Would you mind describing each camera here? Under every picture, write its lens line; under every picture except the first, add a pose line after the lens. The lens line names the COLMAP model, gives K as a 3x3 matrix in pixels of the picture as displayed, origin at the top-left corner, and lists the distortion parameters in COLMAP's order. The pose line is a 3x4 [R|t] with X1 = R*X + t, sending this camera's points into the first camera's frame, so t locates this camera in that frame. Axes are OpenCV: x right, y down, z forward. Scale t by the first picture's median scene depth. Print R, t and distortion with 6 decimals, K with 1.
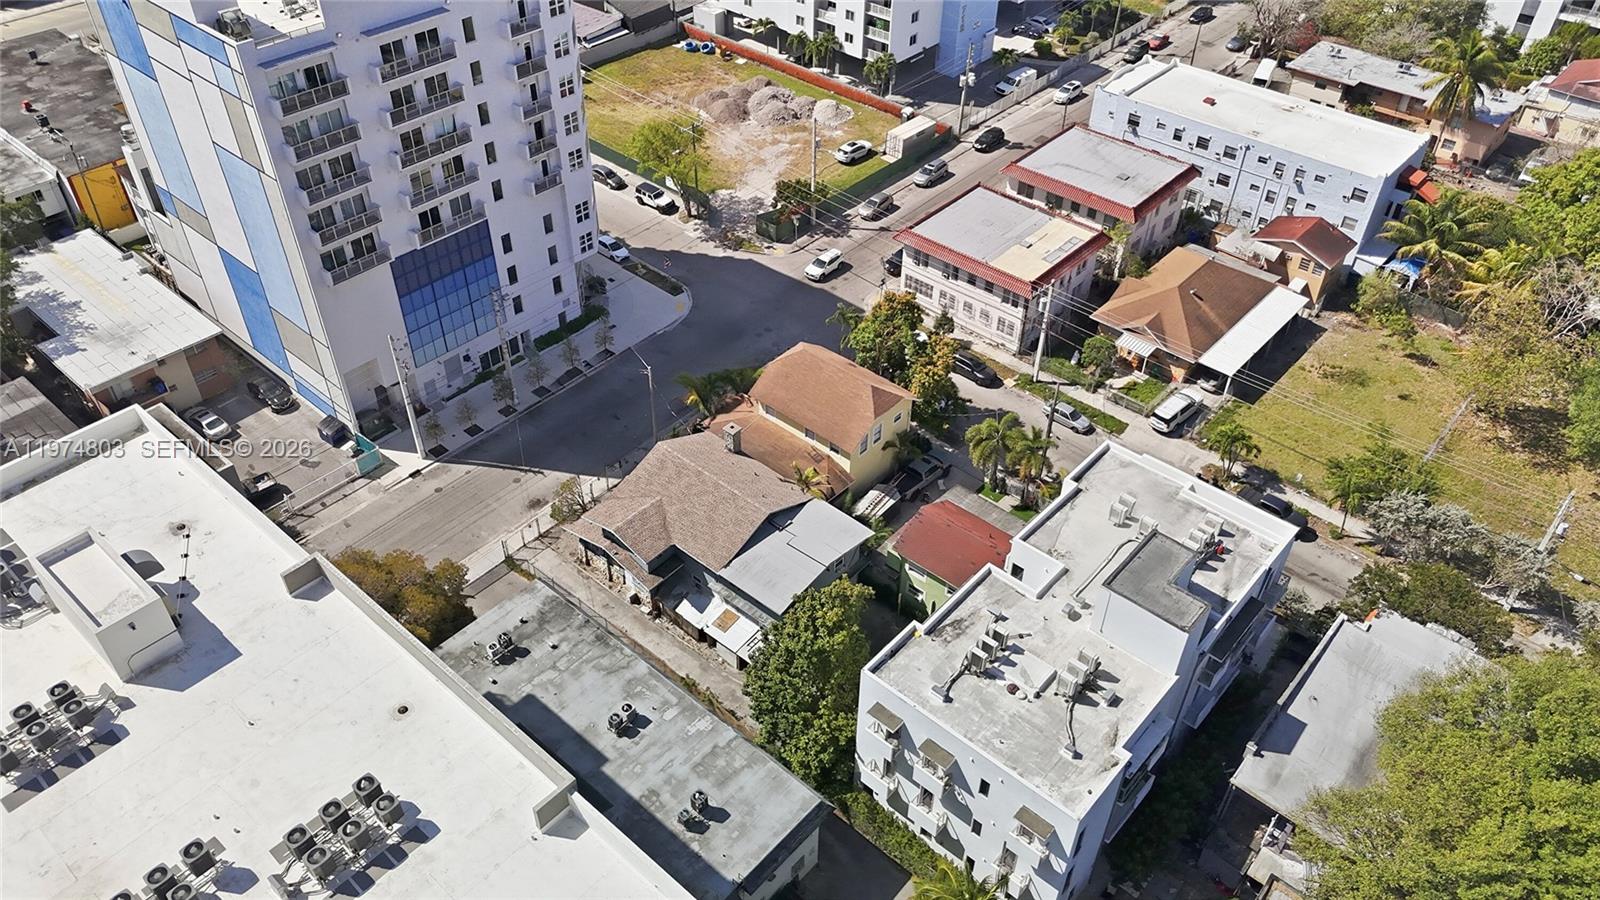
lens RADIAL K [[1161.0, 0, 801.1], [0, 1161.0, 456.8], [0, 0, 1]] dist [0.080786, -0.089162]
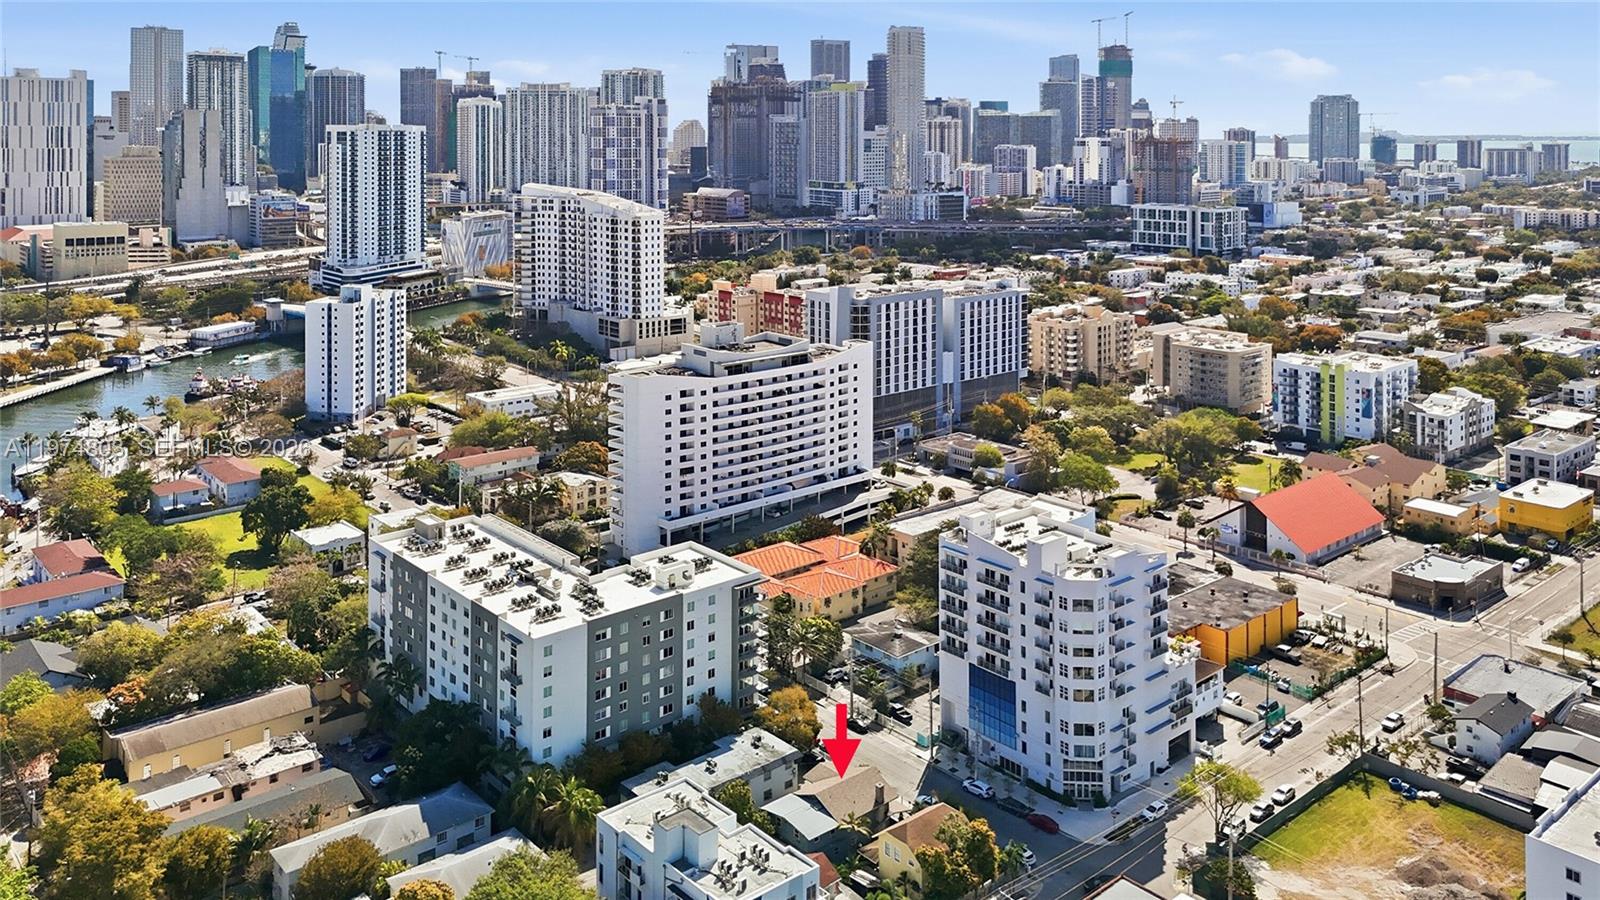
lens RADIAL K [[1202.3, 0, 773.9], [0, 1202.3, 162.7], [0, 0, 1]] dist [0.029925, -0.032121]
pose [[-0.153308, 0.000970, -0.988178, 1.851828], [-0.648637, 0.754317, 0.101371, -0.850446], [0.745498, 0.656510, -0.115013, 0.436320]]
